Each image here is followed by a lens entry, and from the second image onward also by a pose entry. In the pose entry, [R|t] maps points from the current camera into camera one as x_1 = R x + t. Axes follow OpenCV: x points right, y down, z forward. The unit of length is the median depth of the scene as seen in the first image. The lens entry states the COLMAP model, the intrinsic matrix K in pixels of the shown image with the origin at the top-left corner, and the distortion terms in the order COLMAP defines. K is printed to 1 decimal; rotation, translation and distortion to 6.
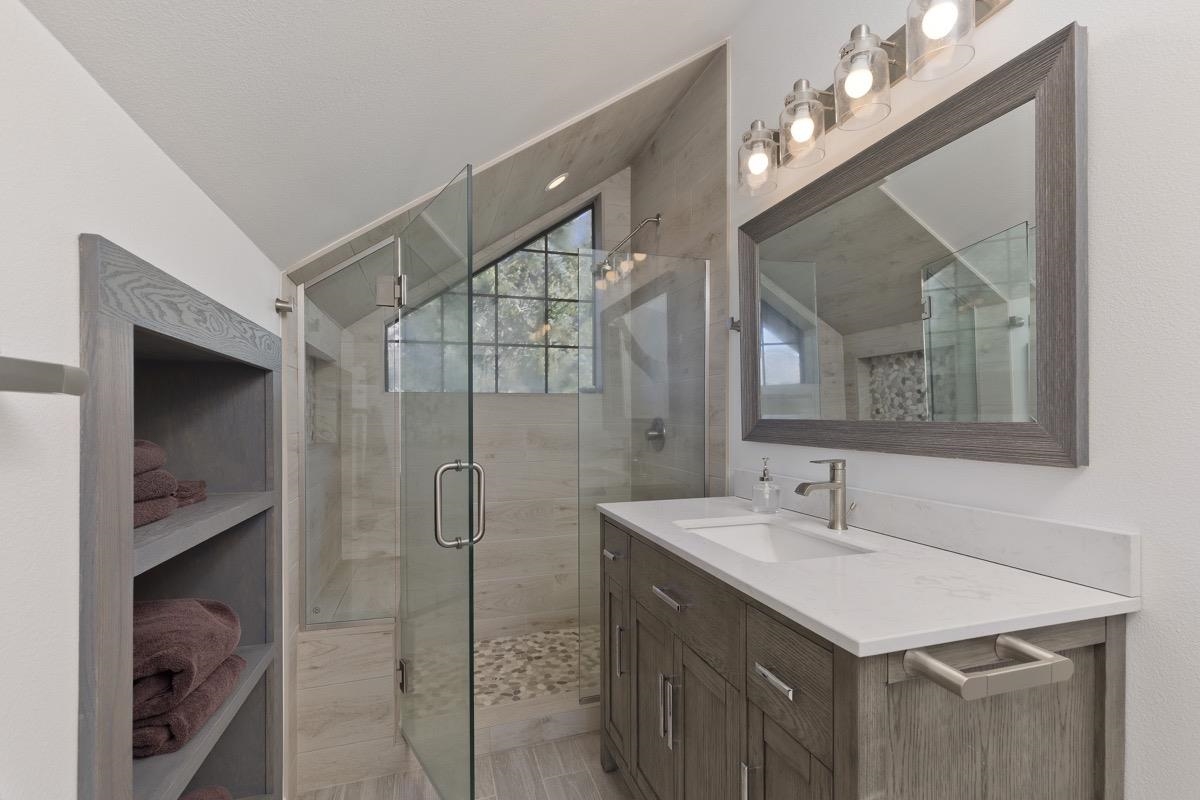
lens RADIAL K [[532.0, 0, 595.8], [0, 532.0, 417.1], [0, 0, 1]] dist [0.001675, -0.000233]
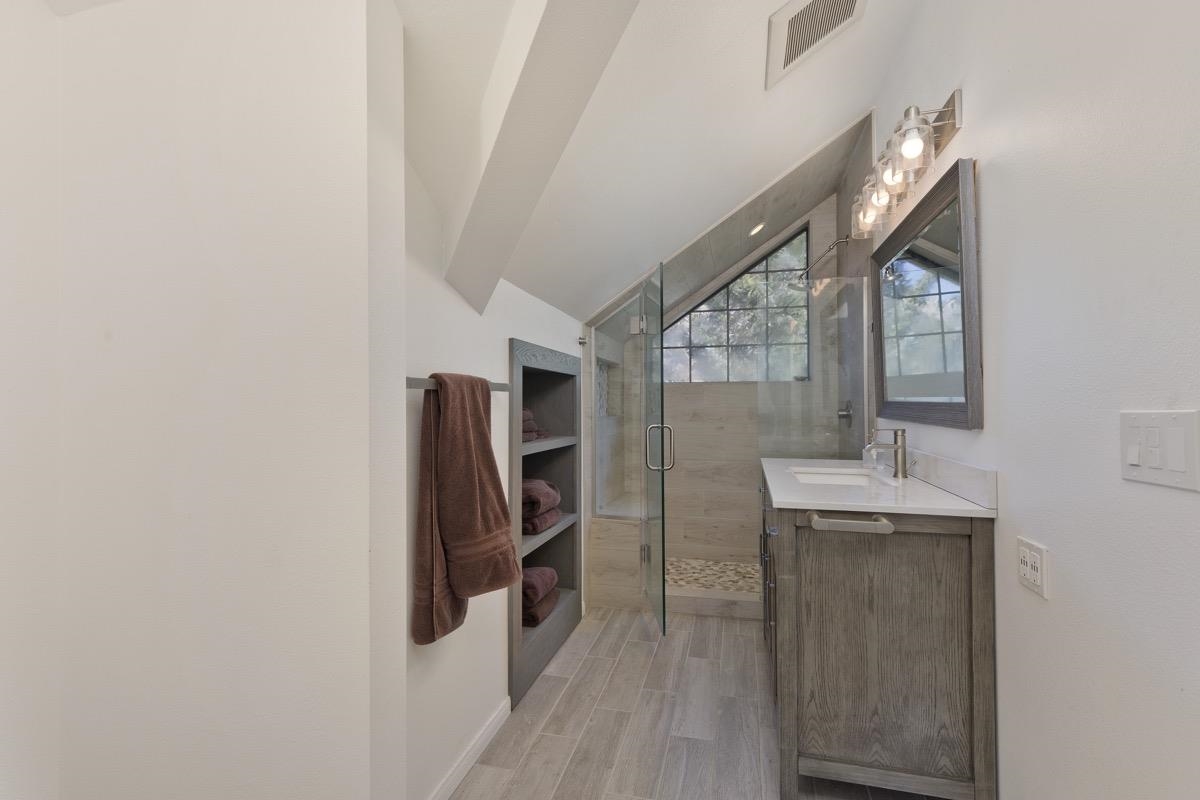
lens RADIAL K [[539.4, 0, 605.6], [0, 539.4, 397.9], [0, 0, 1]] dist [0.007496, 0.000210]
pose [[0.845383, -0.001287, -0.534160, 0.467011], [-0.001570, 0.999987, -0.004892, 0.004195], [0.534159, 0.004974, 0.845369, -0.534496]]
